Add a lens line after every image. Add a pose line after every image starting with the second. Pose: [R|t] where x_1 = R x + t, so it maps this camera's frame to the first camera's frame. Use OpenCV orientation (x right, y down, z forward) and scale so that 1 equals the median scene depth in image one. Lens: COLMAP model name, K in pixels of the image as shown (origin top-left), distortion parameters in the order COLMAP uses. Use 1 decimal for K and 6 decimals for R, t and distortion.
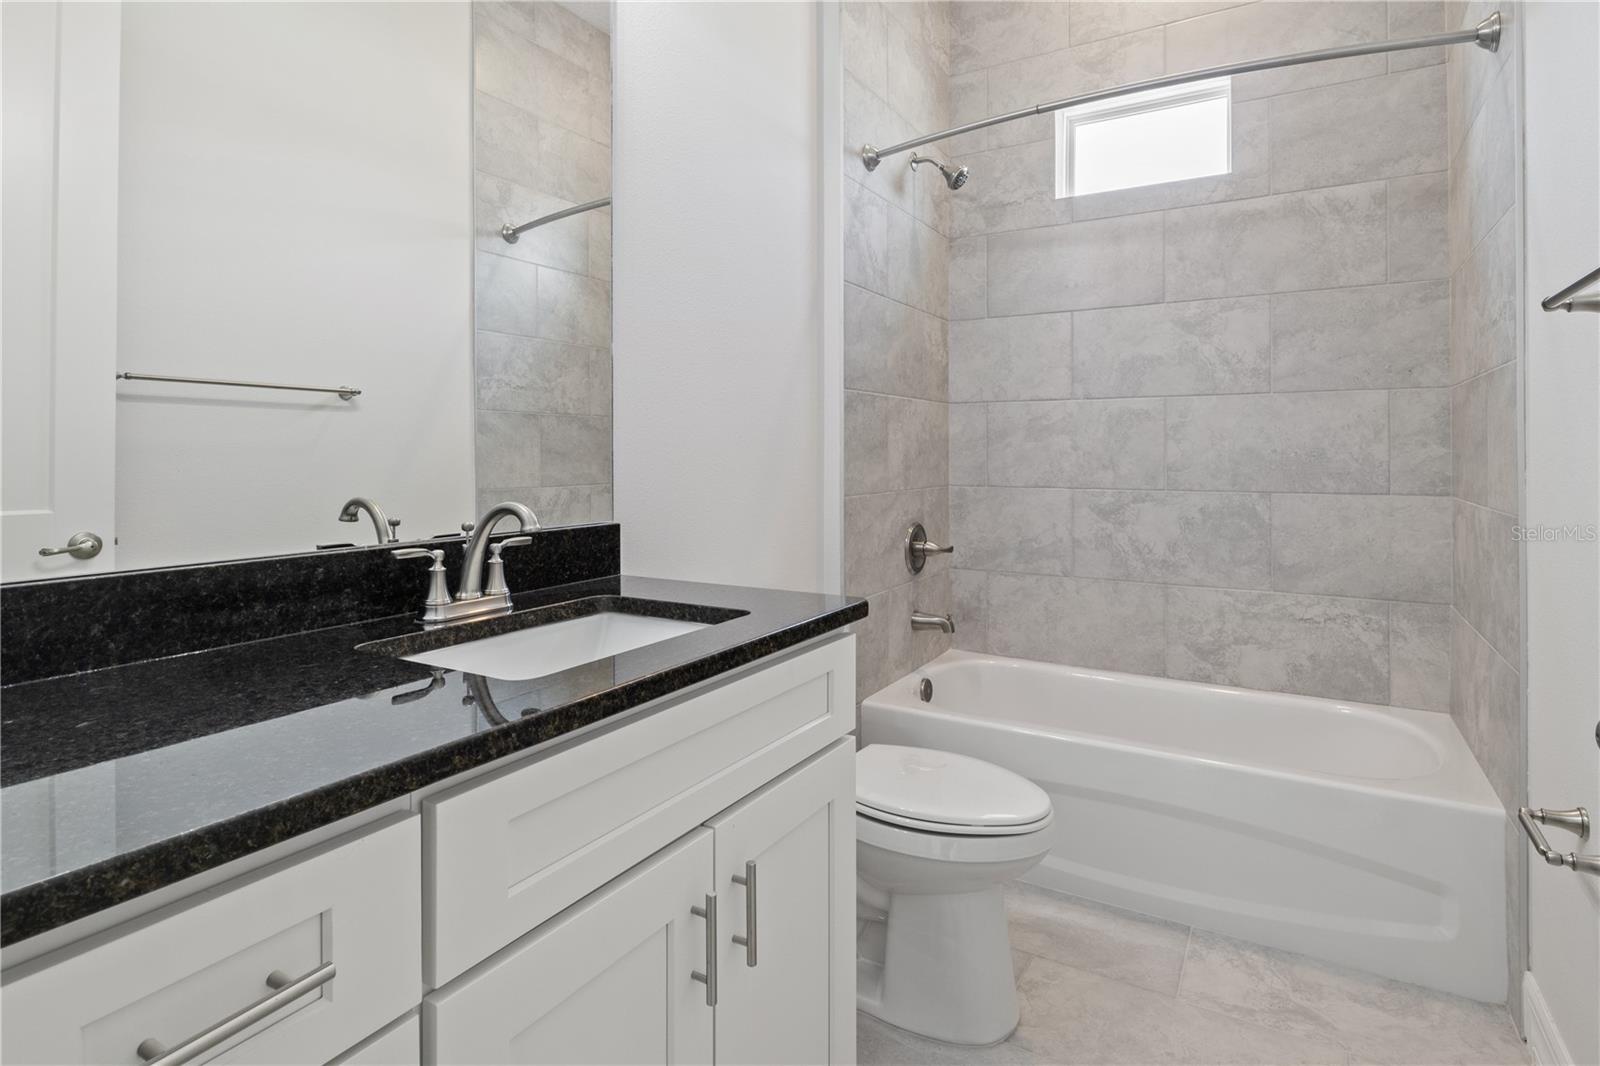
lens RADIAL K [[810.7, 0, 807.3], [0, 810.7, 526.7], [0, 0, 1]] dist [-0.012216, 0.000142]
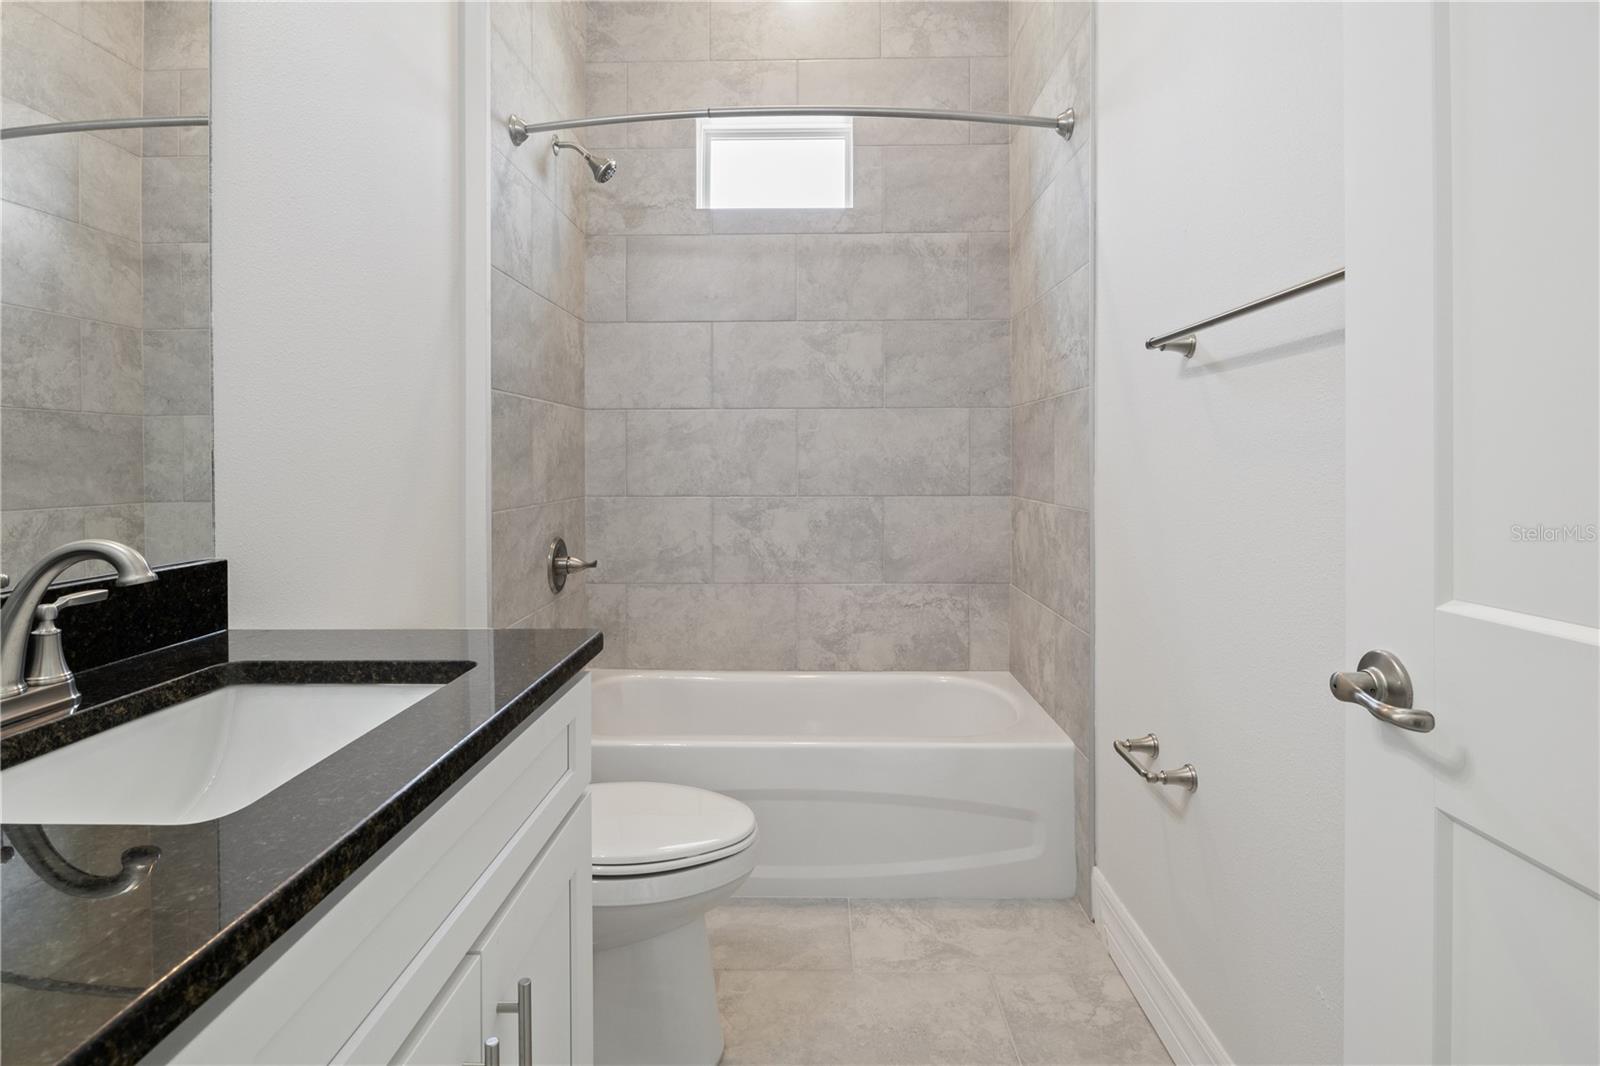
lens RADIAL K [[810.7, 0, 816.4], [0, 810.7, 524.5], [0, 0, 1]] dist [-0.012216, 0.000142]
pose [[0.870840, -0.039615, 0.489968, -0.077102], [0.045966, 0.998943, -0.000931, -0.006743], [-0.489413, 0.023333, 0.871740, 0.066455]]
